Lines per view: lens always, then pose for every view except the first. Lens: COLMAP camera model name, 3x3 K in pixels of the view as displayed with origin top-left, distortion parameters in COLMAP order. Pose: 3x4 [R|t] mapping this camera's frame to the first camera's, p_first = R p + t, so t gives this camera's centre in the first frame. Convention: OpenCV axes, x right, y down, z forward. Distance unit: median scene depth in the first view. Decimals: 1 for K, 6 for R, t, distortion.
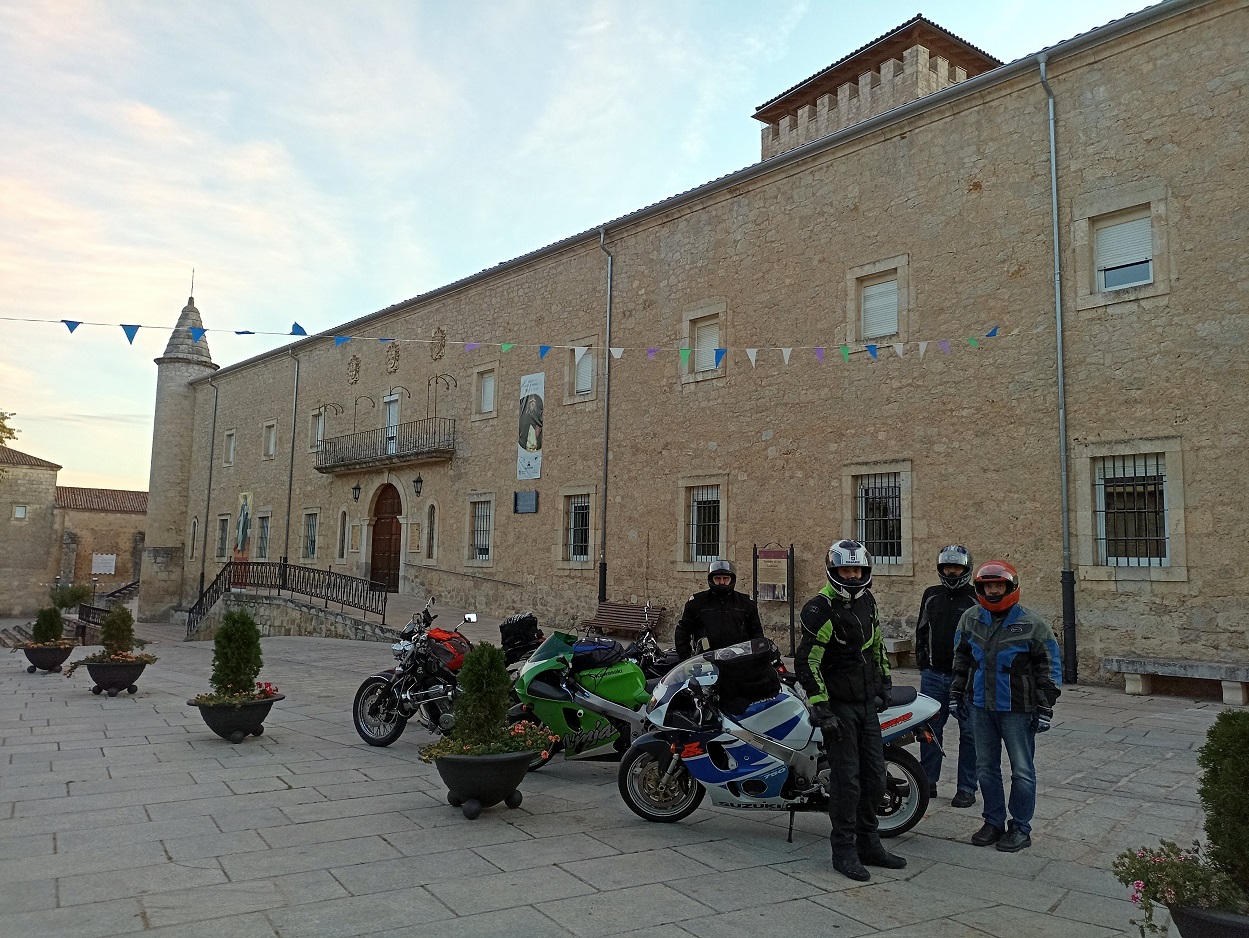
lens RADIAL K [[894.2, 0, 606.9], [0, 894.2, 469.2], [0, 0, 1]] dist [0.053366, -0.033448]
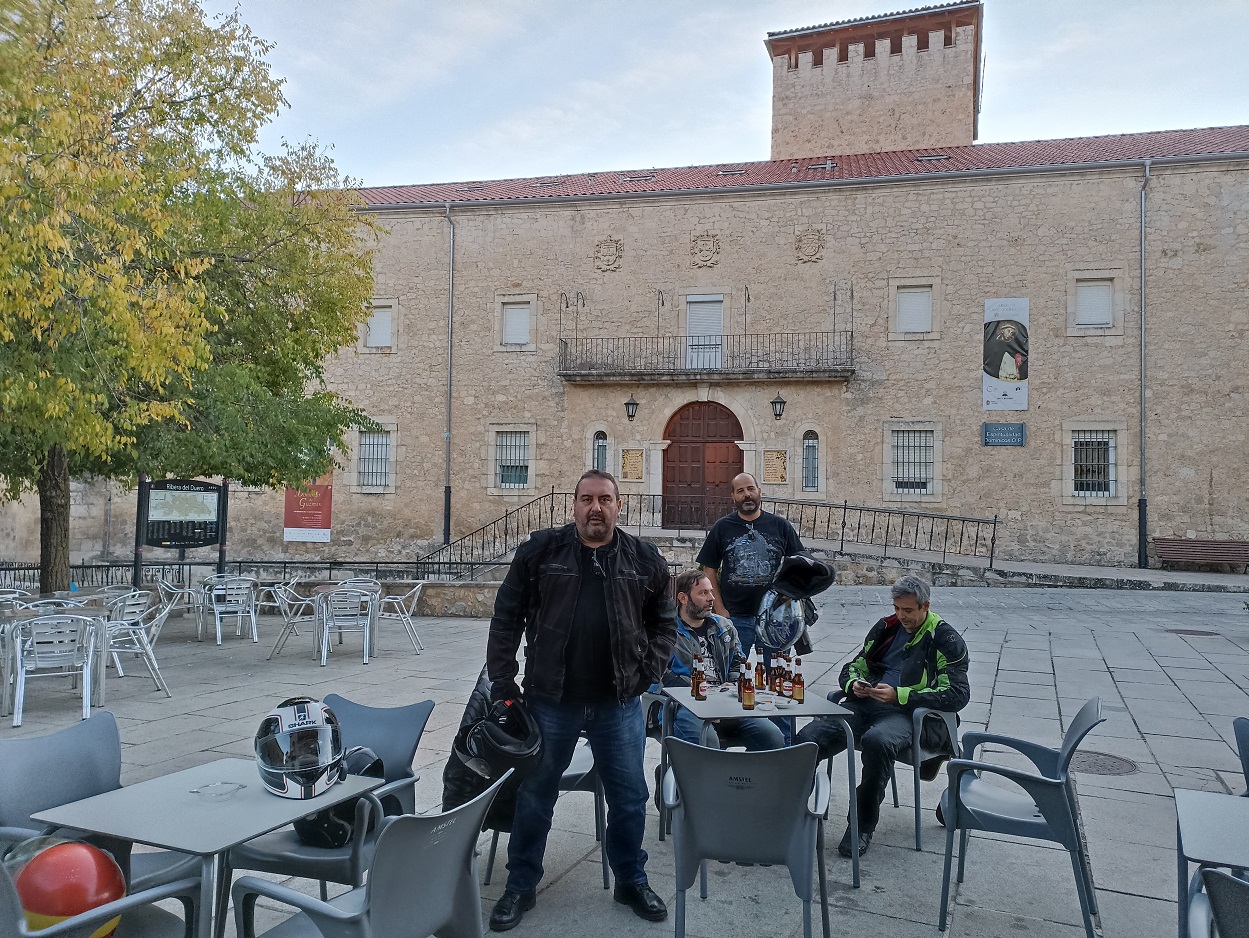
lens RADIAL K [[894.2, 0, 585.1], [0, 894.2, 466.9], [0, 0, 1]] dist [0.053366, -0.033448]
pose [[0.828760, 0.014793, 0.559408, -1.039420], [-0.062019, 0.995920, 0.065546, 0.037677], [-0.556156, -0.089016, 0.826297, 0.475757]]
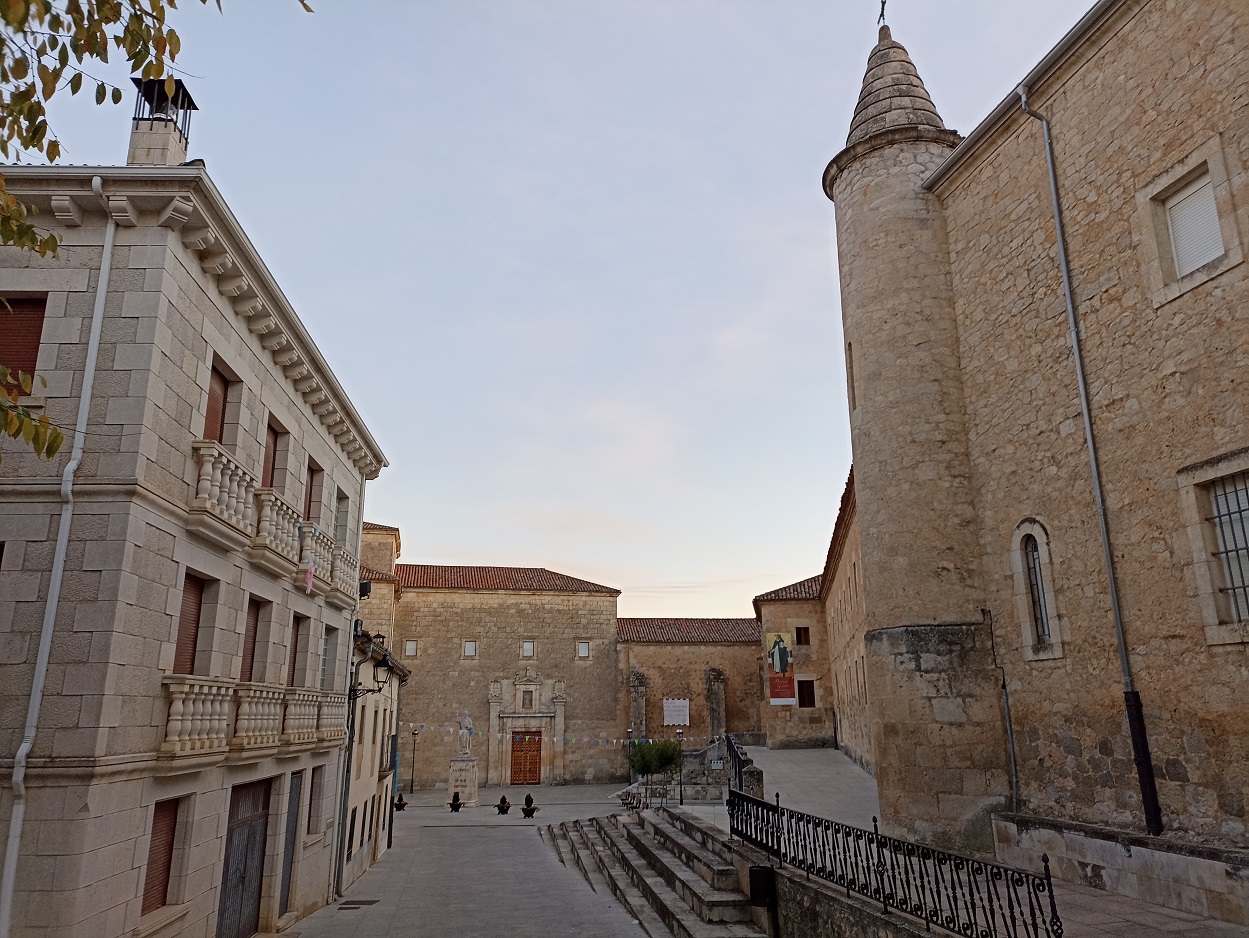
lens RADIAL K [[894.0, 0, 626.7], [0, 894.0, 460.6], [0, 0, 1]] dist [0.038857, -0.006681]
pose [[0.863569, -0.164595, -0.476610, -0.785564], [0.081026, 0.978236, -0.191019, 0.153216], [0.497678, 0.126340, 0.858111, 1.203023]]
